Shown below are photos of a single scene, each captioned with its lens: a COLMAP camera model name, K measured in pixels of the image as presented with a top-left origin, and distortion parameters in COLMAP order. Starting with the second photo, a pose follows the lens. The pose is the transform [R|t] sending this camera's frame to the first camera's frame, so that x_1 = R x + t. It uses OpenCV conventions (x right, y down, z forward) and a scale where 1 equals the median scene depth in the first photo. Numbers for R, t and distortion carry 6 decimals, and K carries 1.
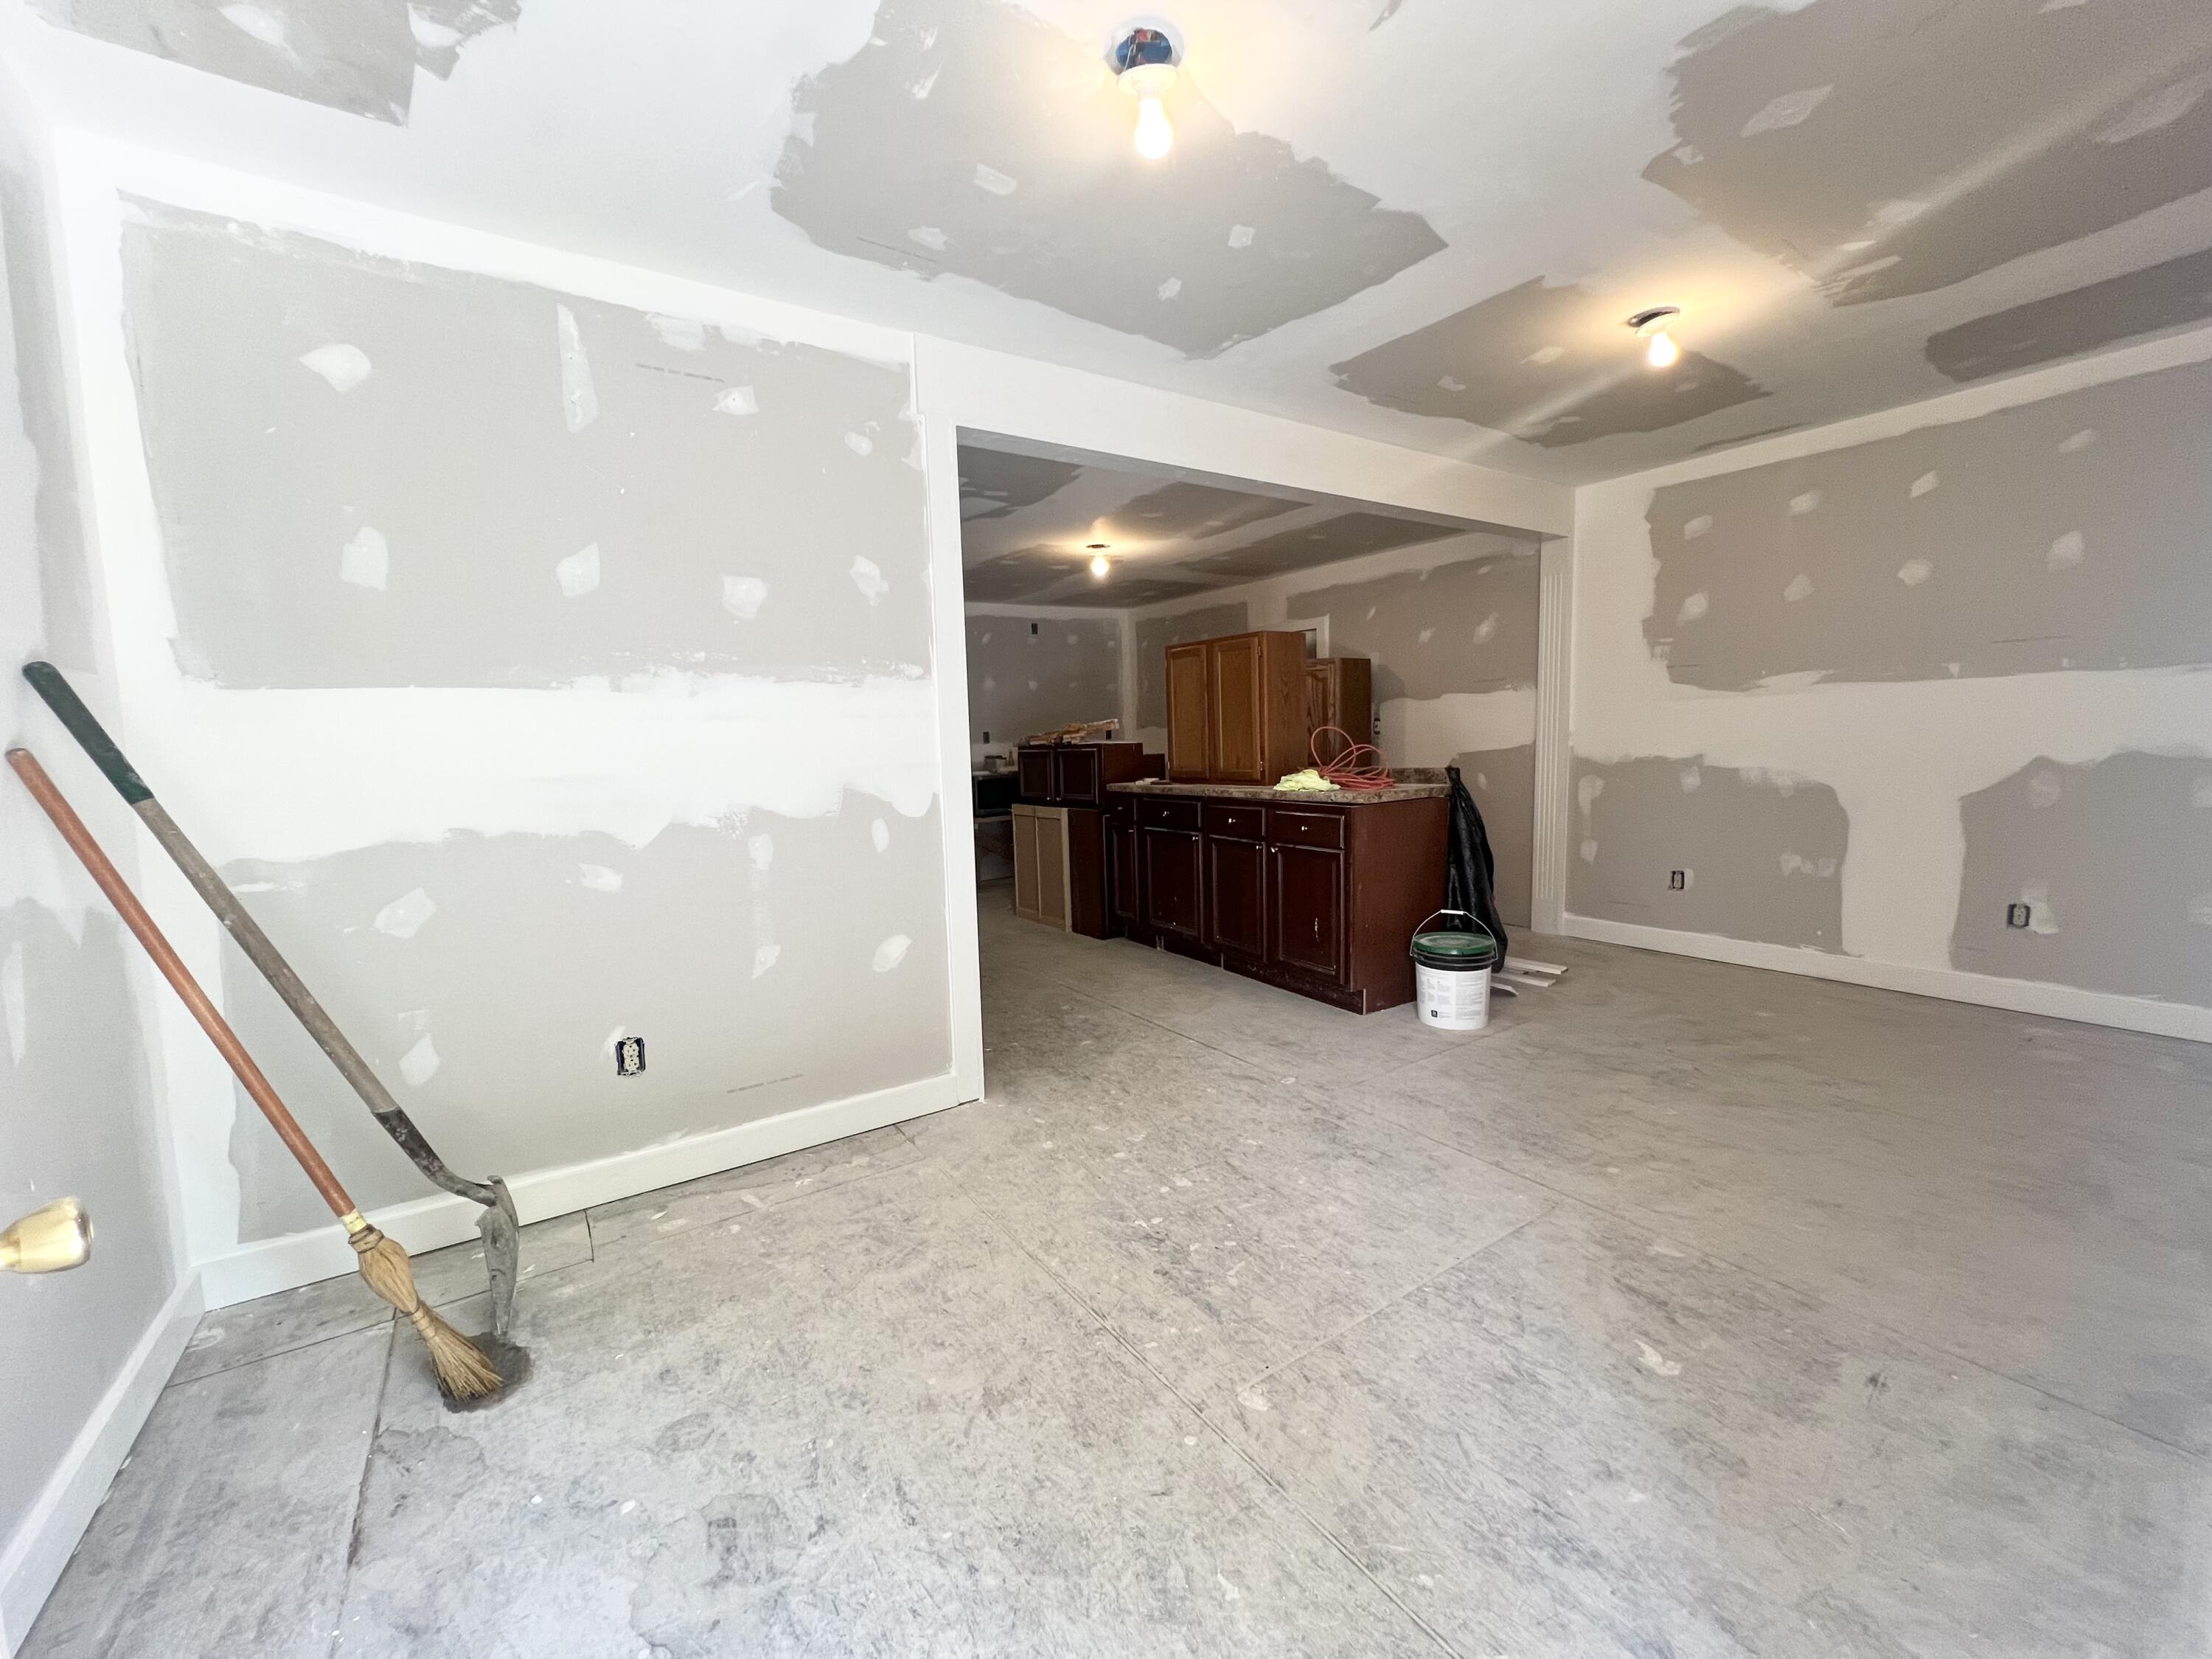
lens RADIAL K [[894.7, 0, 1102.3], [0, 894.7, 828.4], [0, 0, 1]] dist [-0.010846, 0.001704]
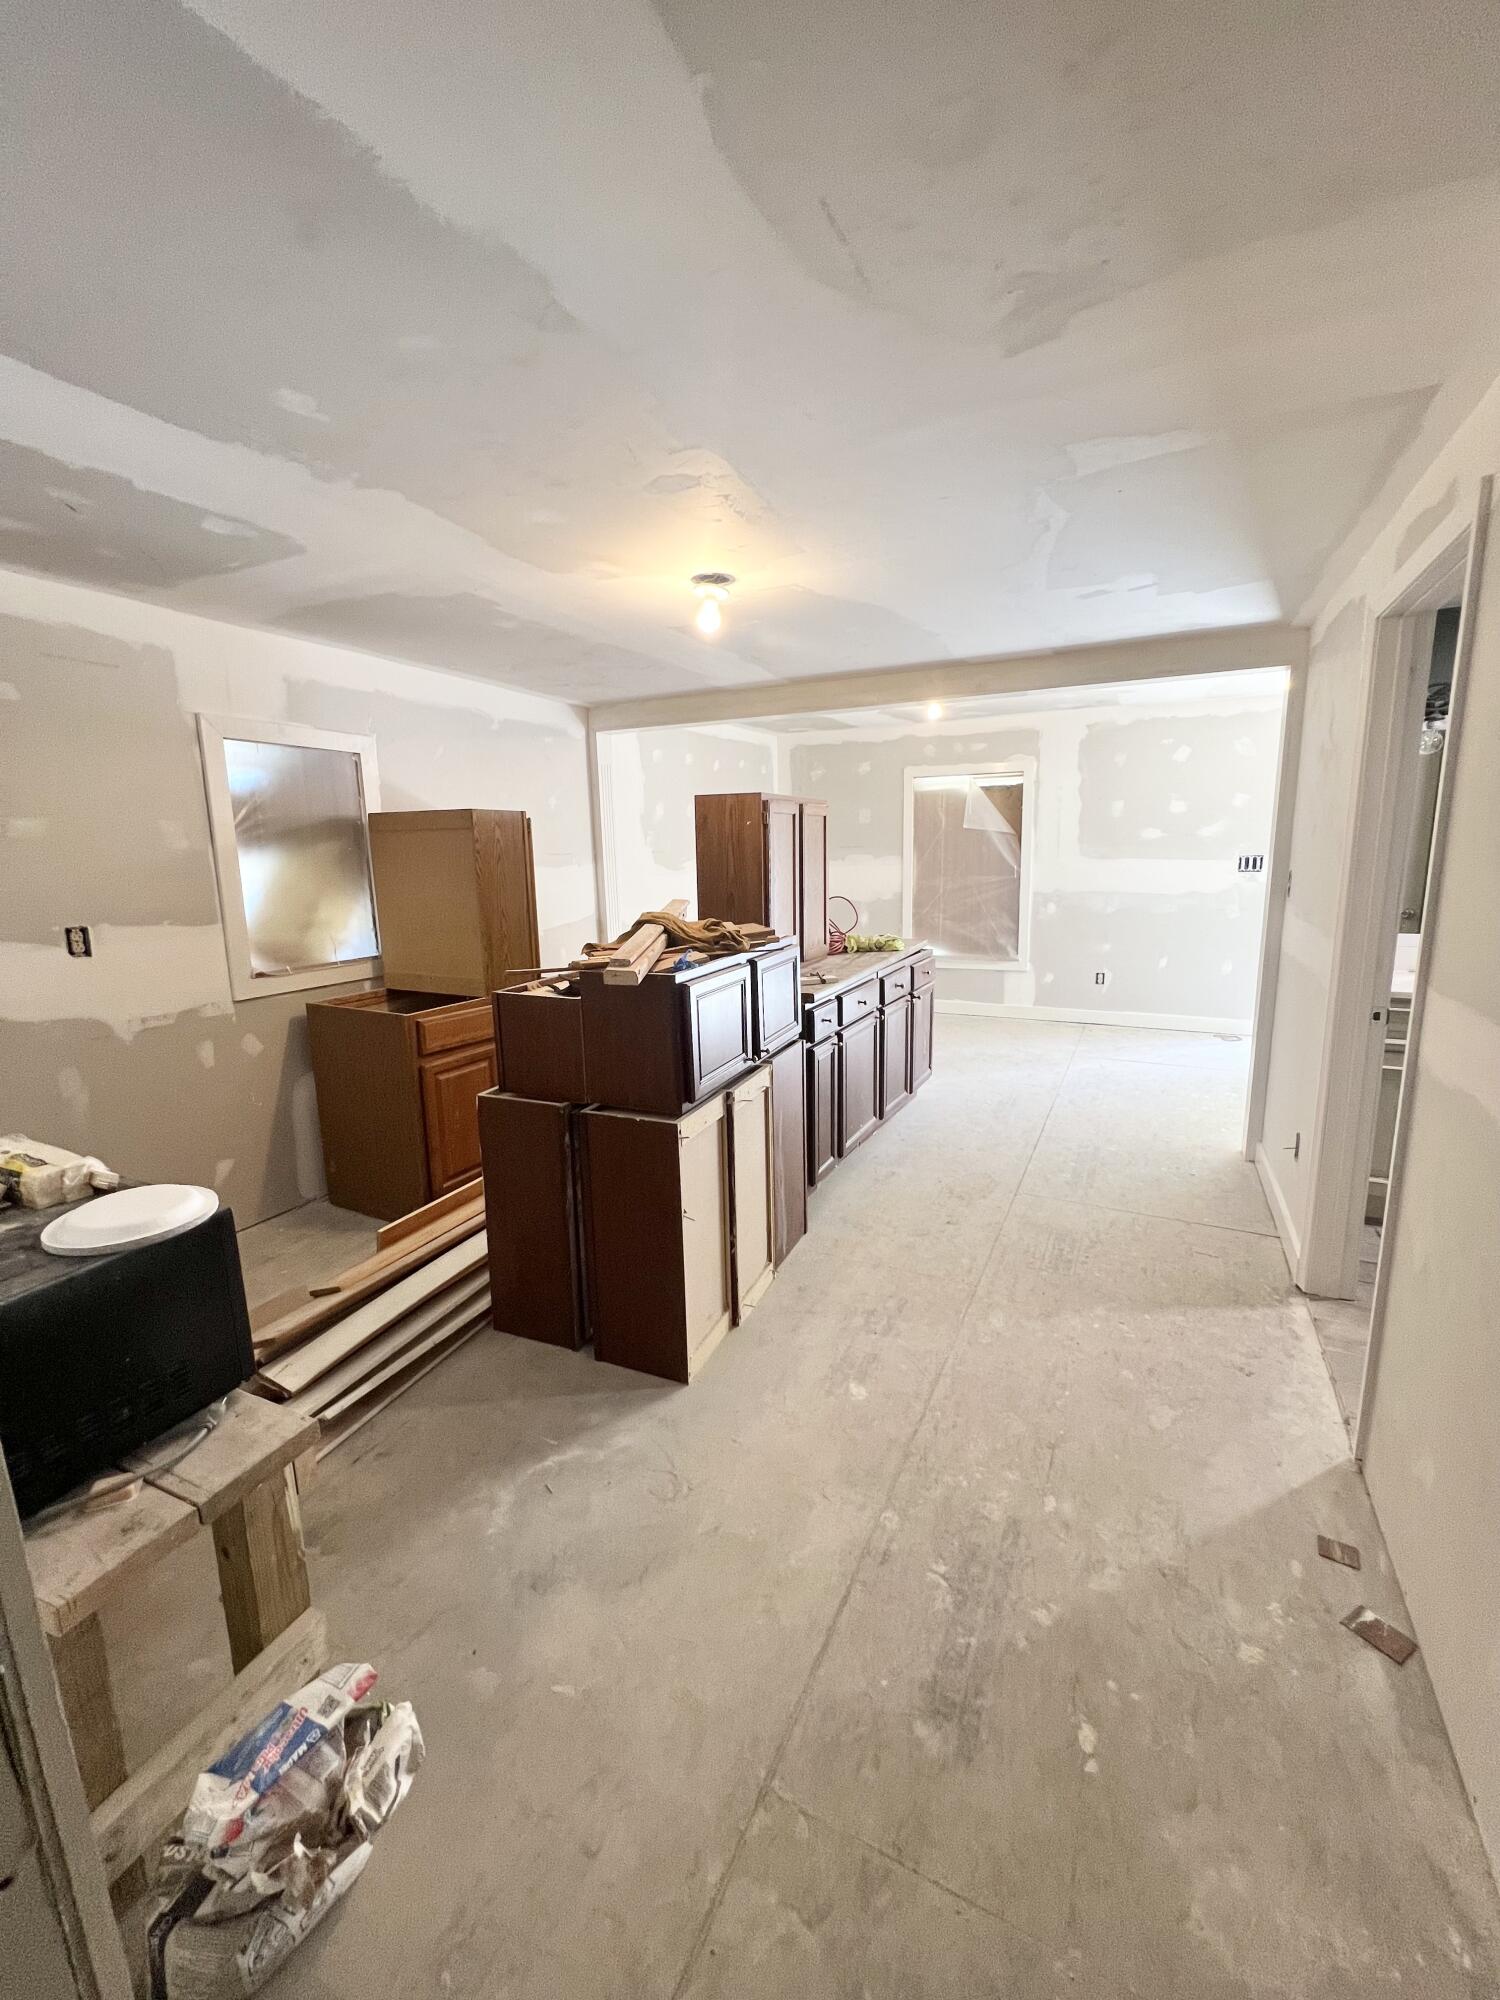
lens RADIAL K [[809.0, 0, 752.3], [0, 809.0, 990.4], [0, 0, 1]] dist [-0.010846, 0.001704]
pose [[-0.499351, -0.111593, 0.859183, -0.687907], [0.118884, 0.973465, 0.195530, -0.246485], [-0.858205, 0.199781, -0.472834, 1.862726]]
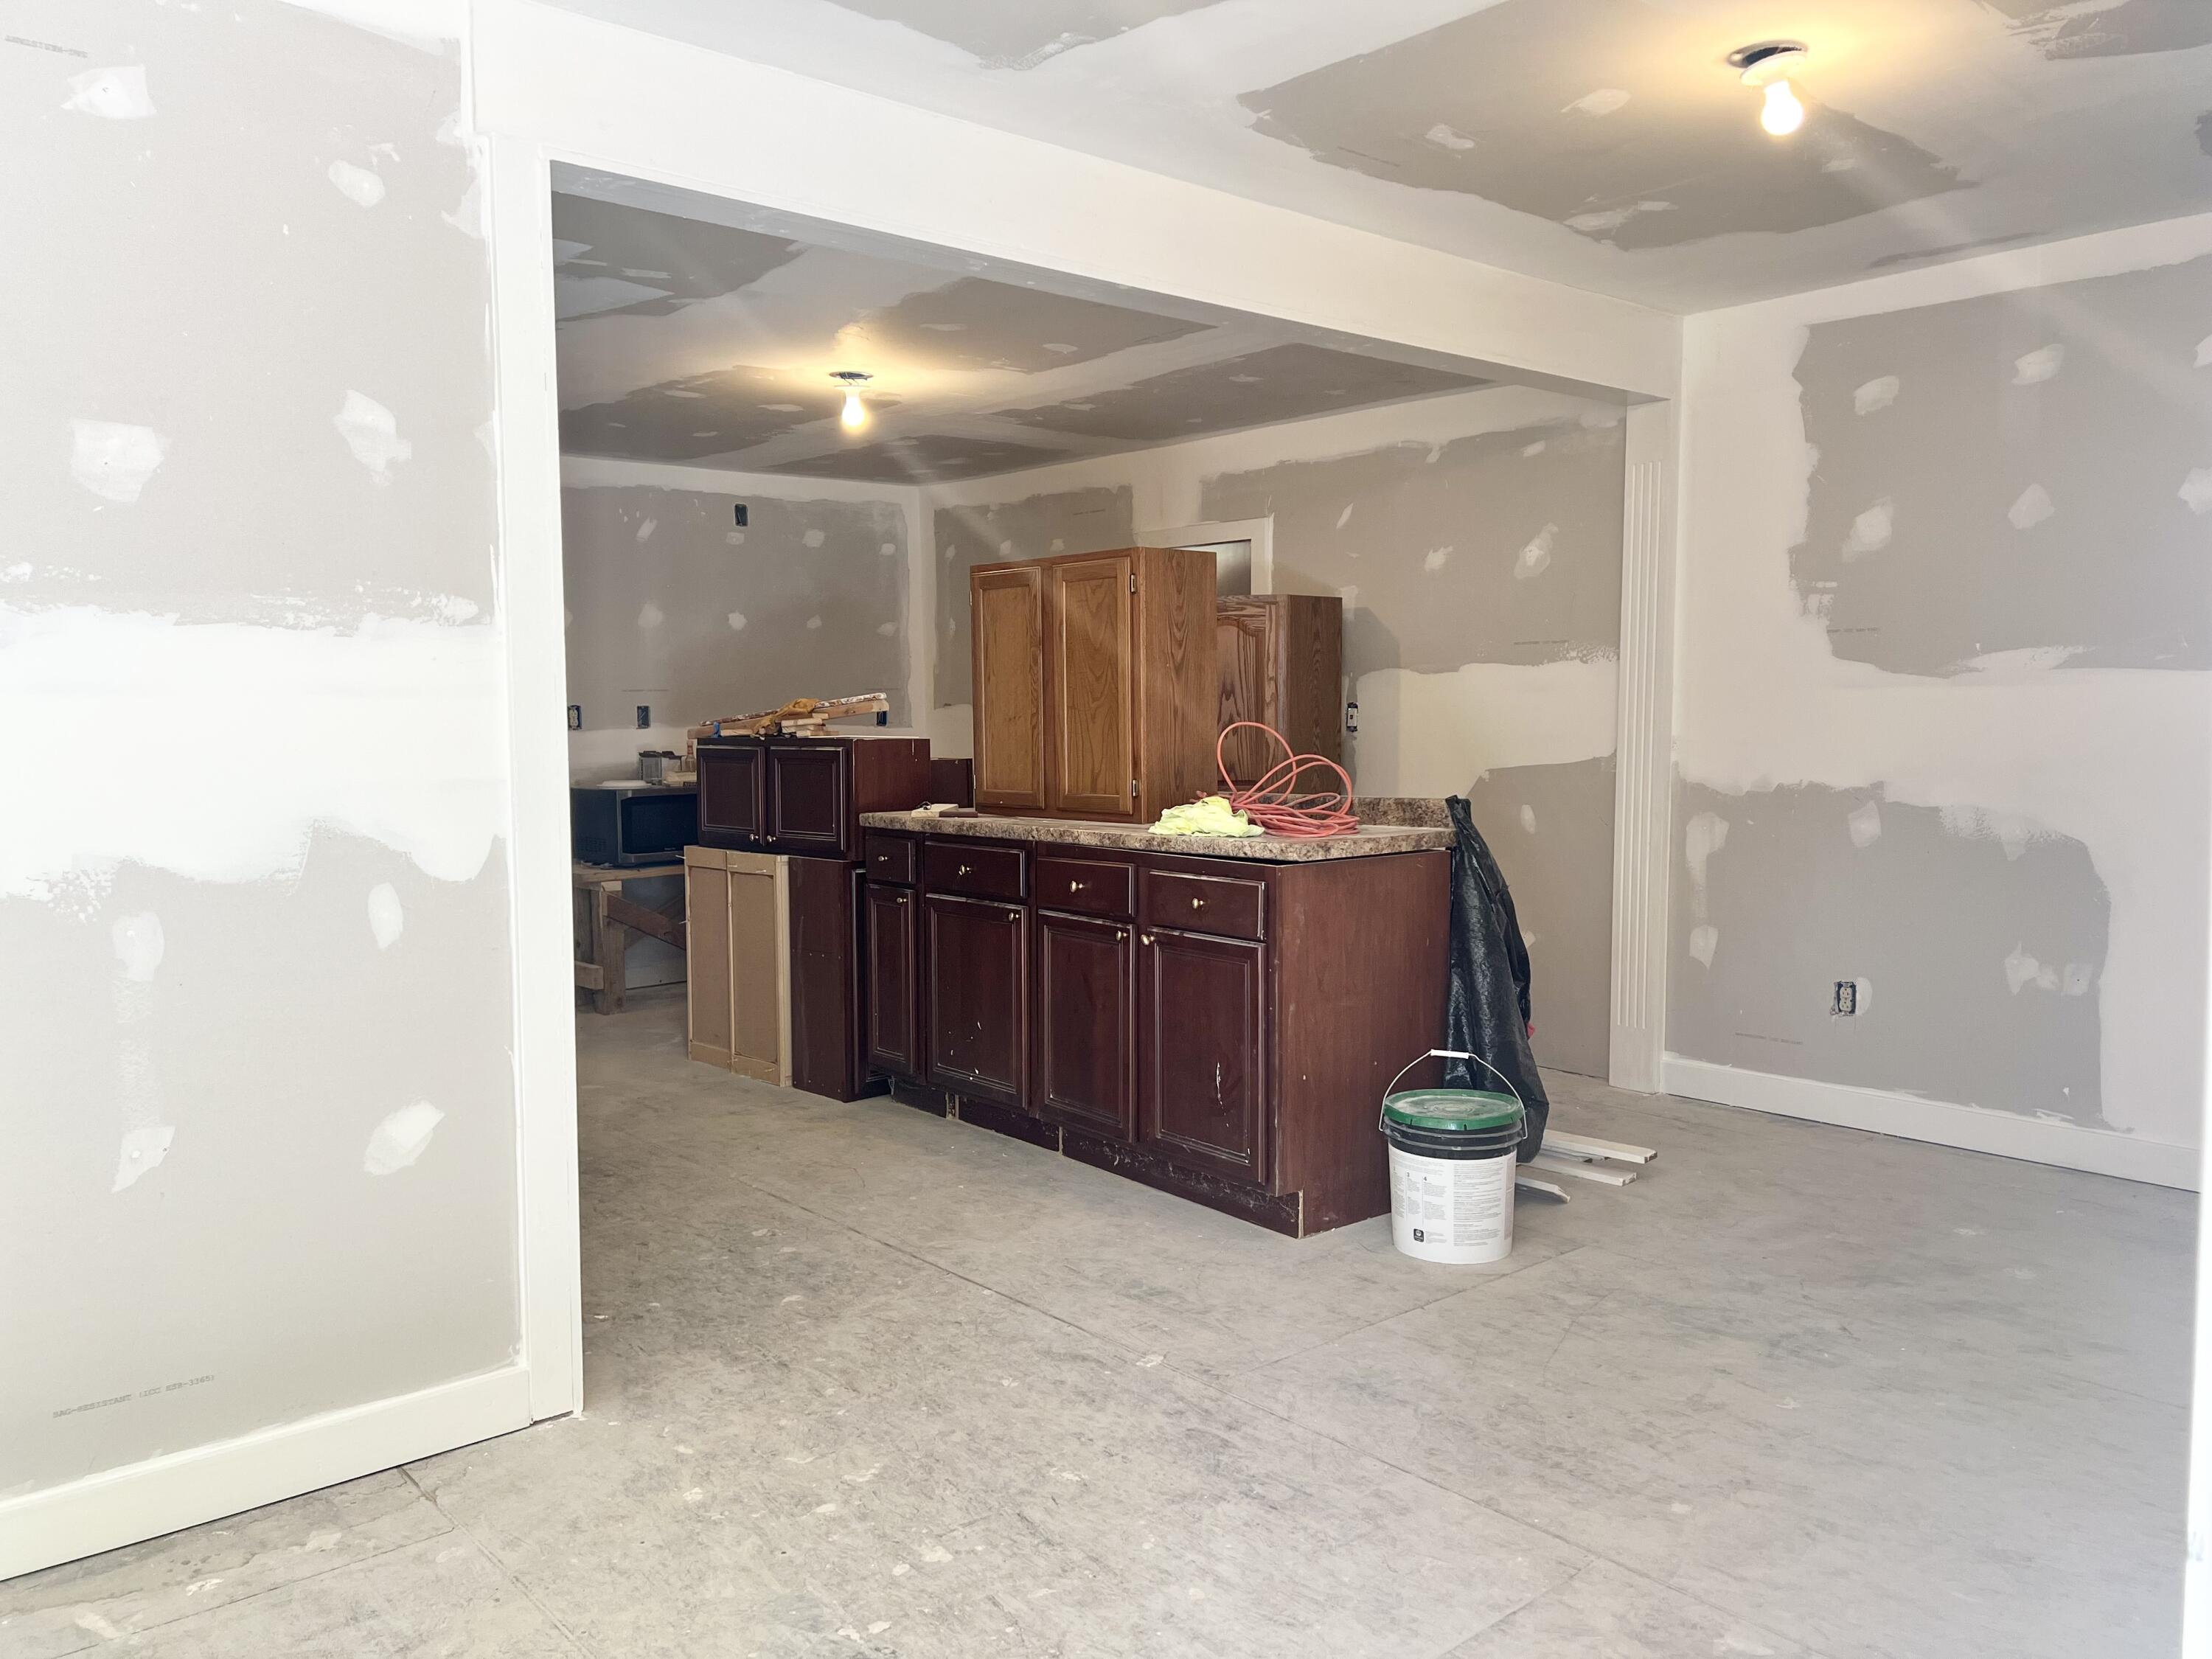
lens RADIAL K [[1677.3, 0, 1110.0], [0, 1677.3, 832.2], [0, 0, 1]] dist [0.057735, -0.066386]
pose [[0.991798, 0.016112, 0.126799, 0.038283], [-0.012195, 0.999426, -0.031606, -0.011357], [-0.127235, 0.029800, 0.991425, -0.040324]]
